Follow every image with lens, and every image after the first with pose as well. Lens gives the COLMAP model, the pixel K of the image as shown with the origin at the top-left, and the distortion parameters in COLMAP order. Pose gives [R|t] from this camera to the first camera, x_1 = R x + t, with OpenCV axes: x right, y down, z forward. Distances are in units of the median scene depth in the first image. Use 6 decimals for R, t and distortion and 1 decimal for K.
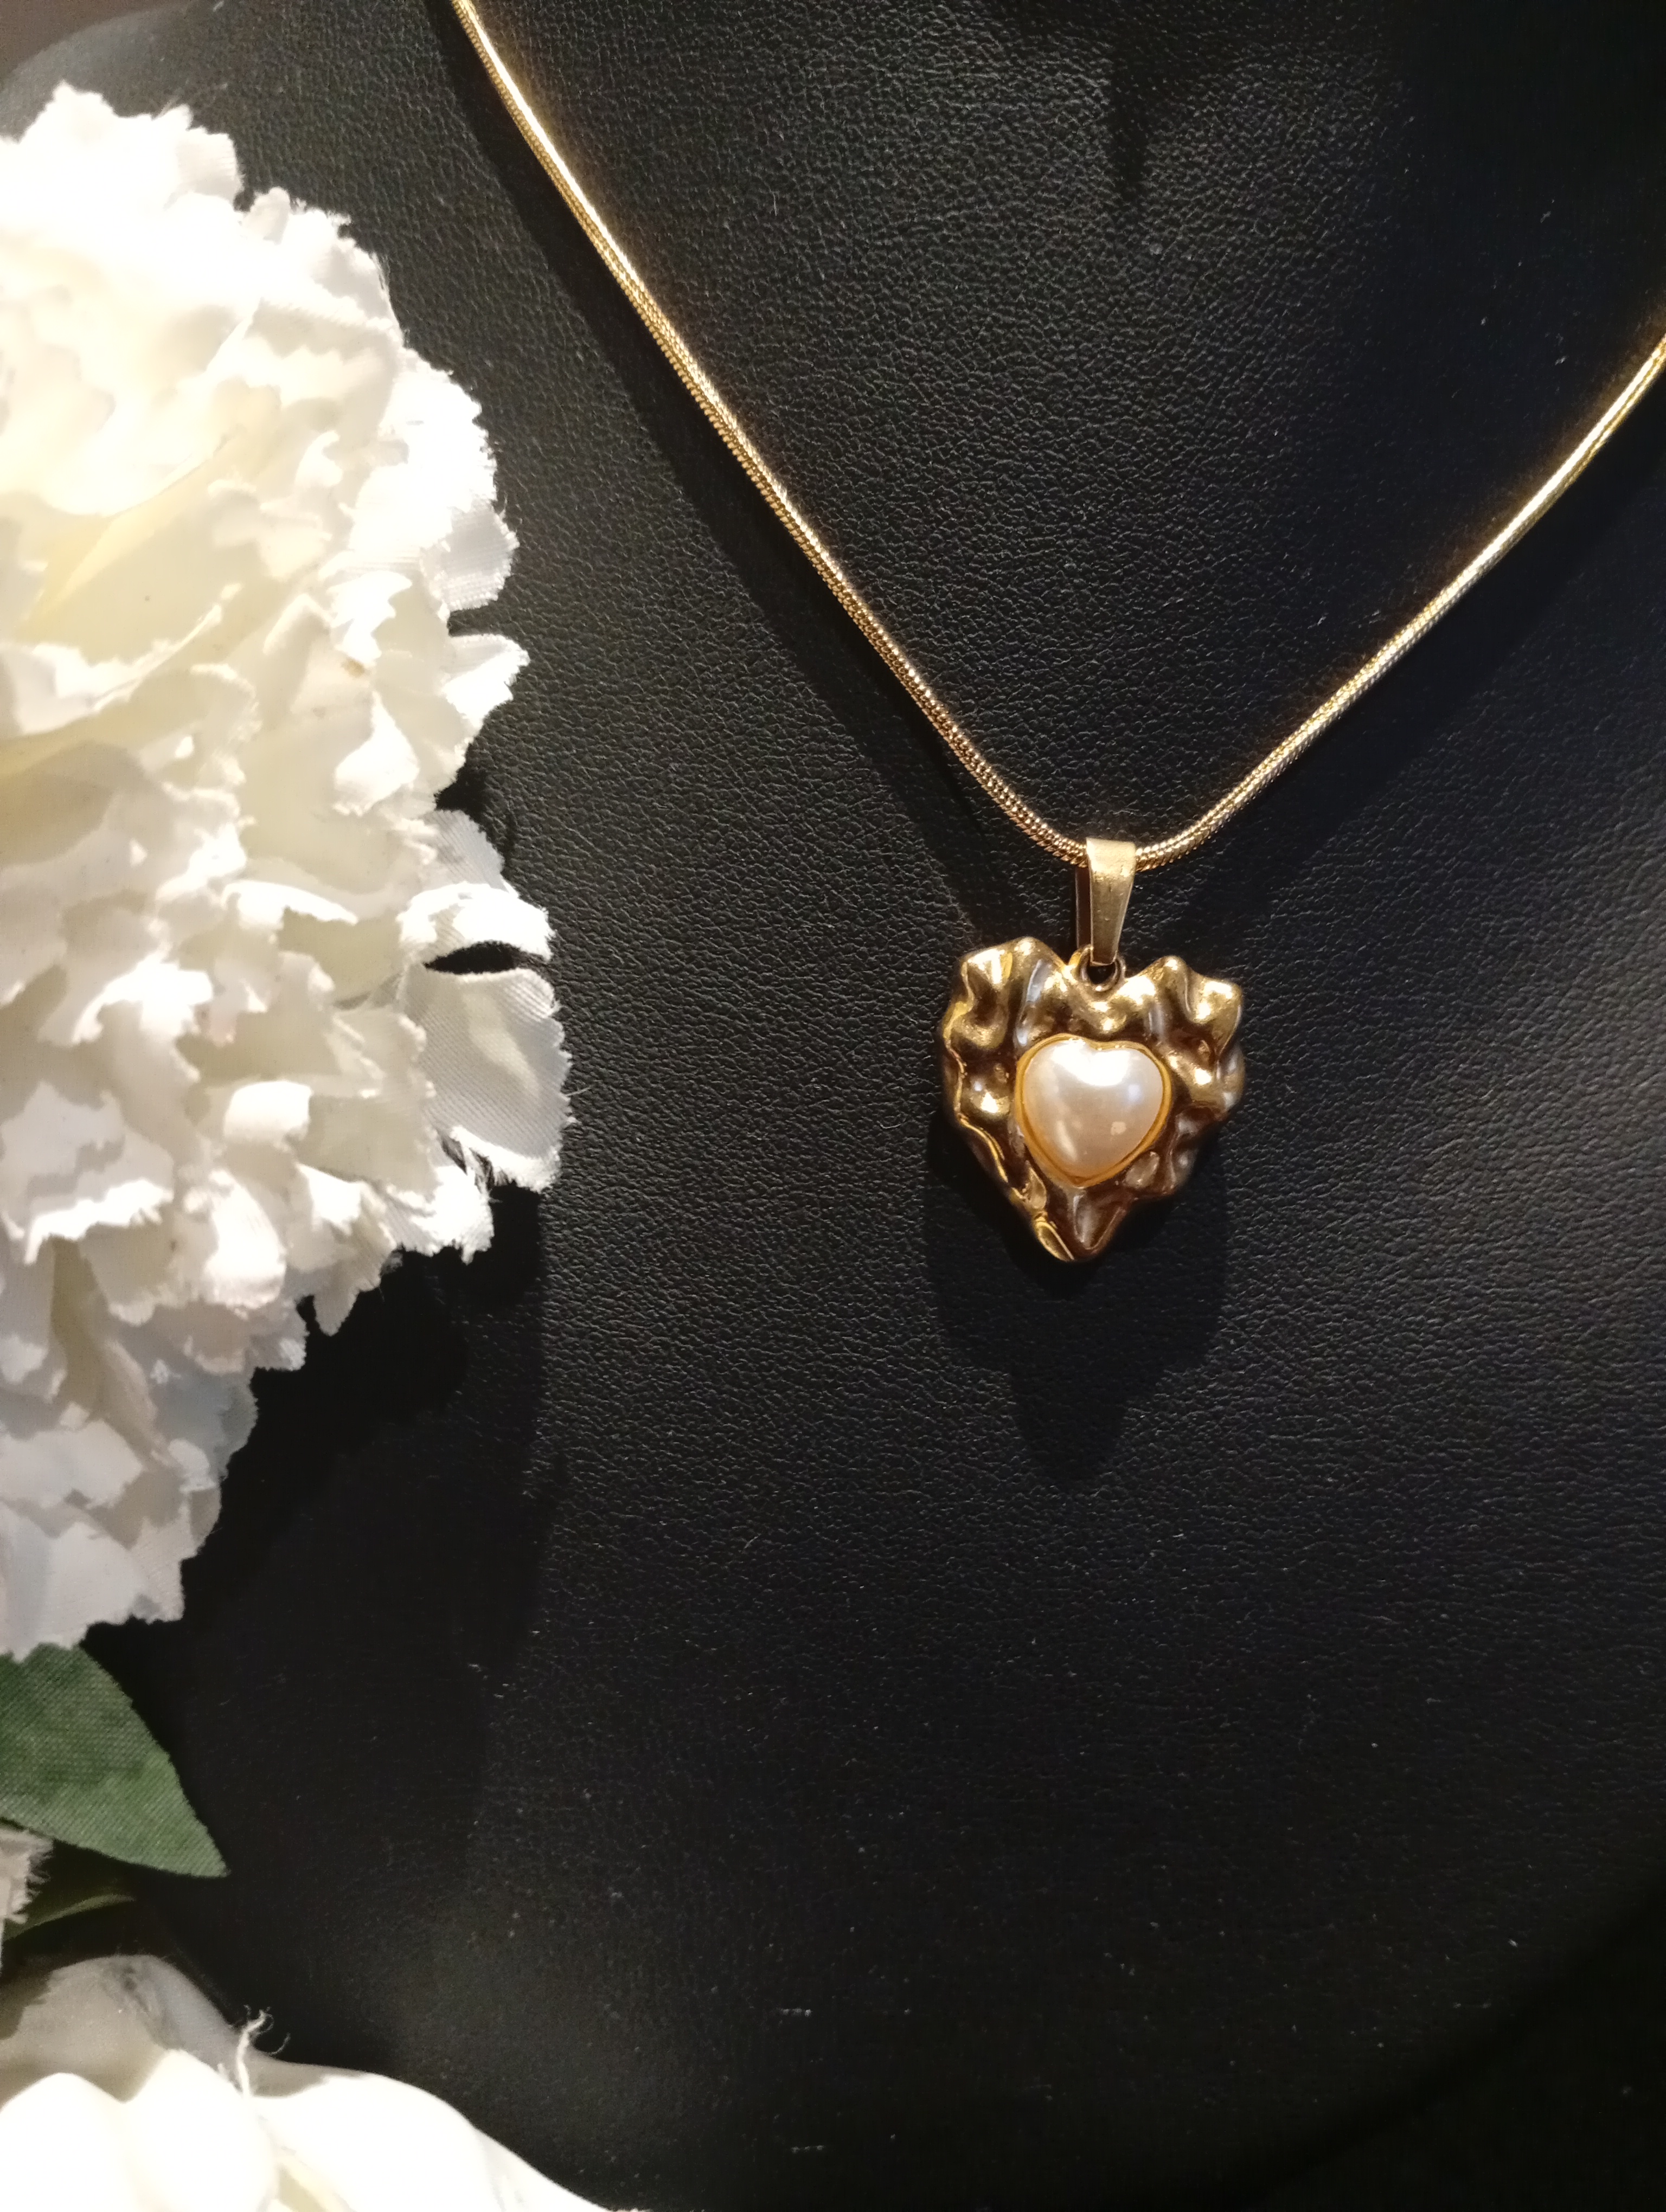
lens RADIAL K [[1818.1, 0, 816.3], [0, 1818.1, 1102.8], [0, 0, 1]] dist [0.088767, -0.306219]
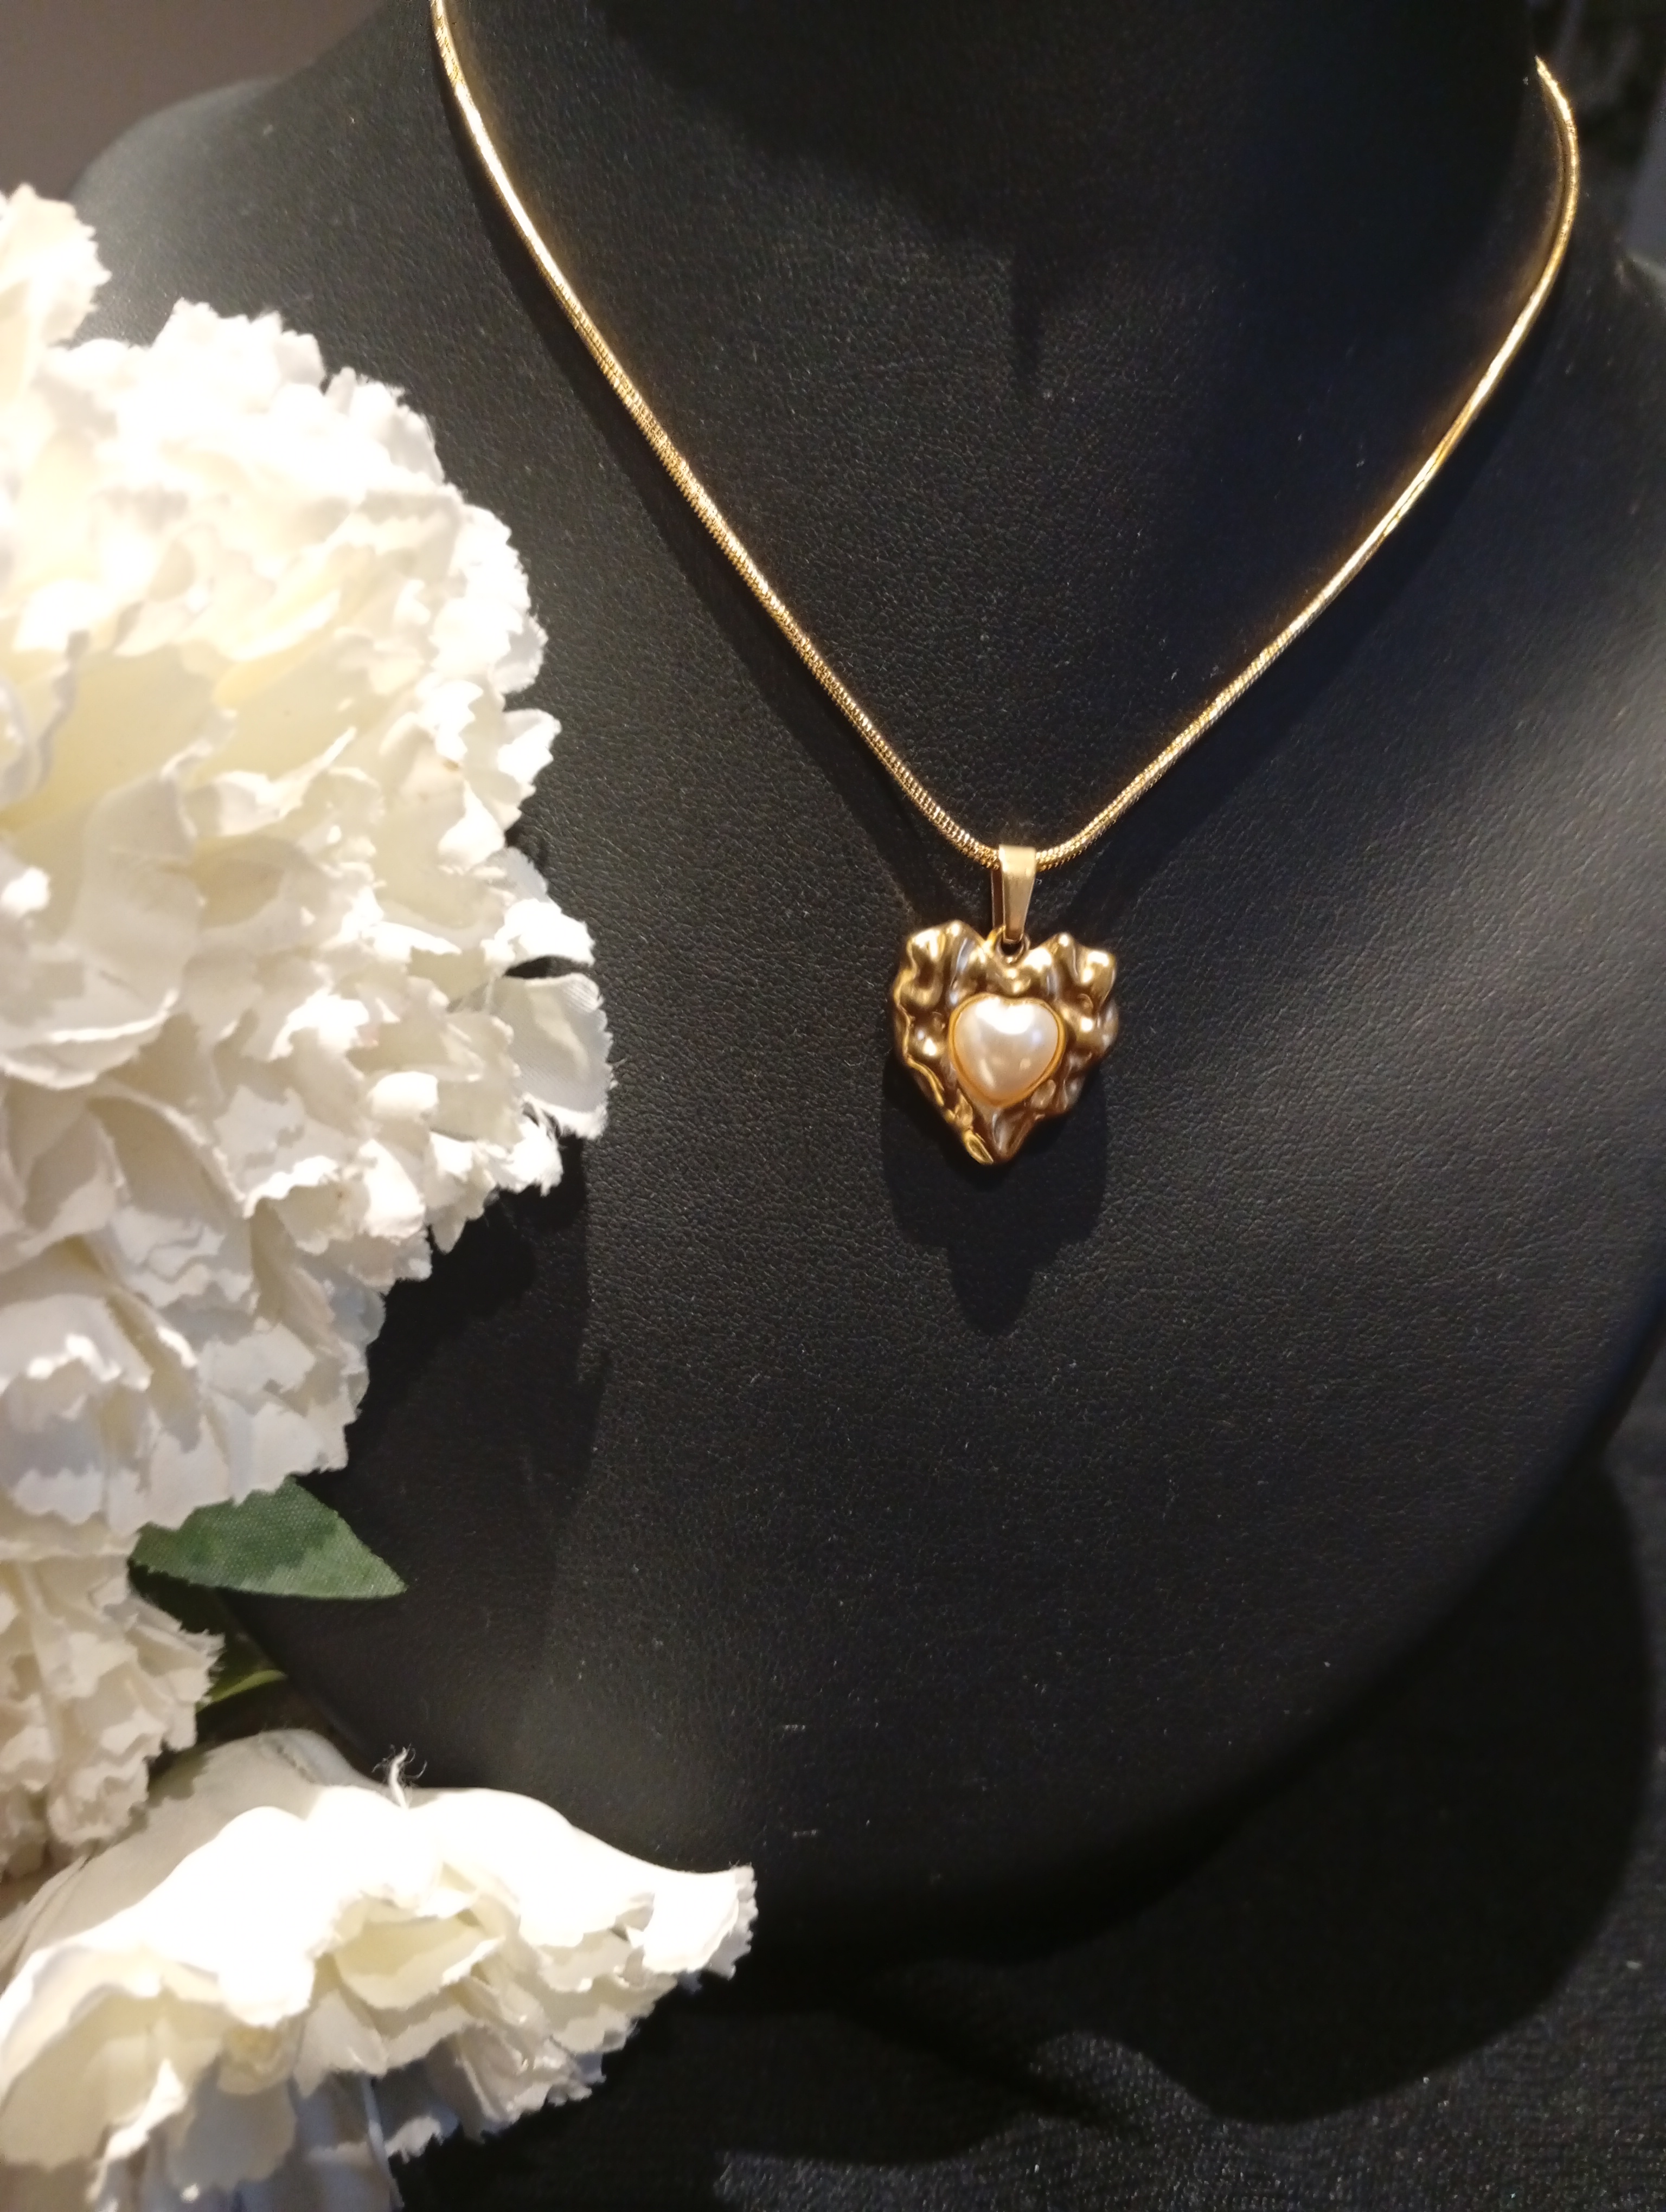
lens RADIAL K [[1818.1, 0, 816.5], [0, 1818.1, 1112.7], [0, 0, 1]] dist [0.088767, -0.306219]
pose [[0.998711, -0.019702, 0.046774, -0.049256], [0.017069, 0.998283, 0.056026, -0.026773], [-0.047798, -0.055155, 0.997333, -0.317685]]
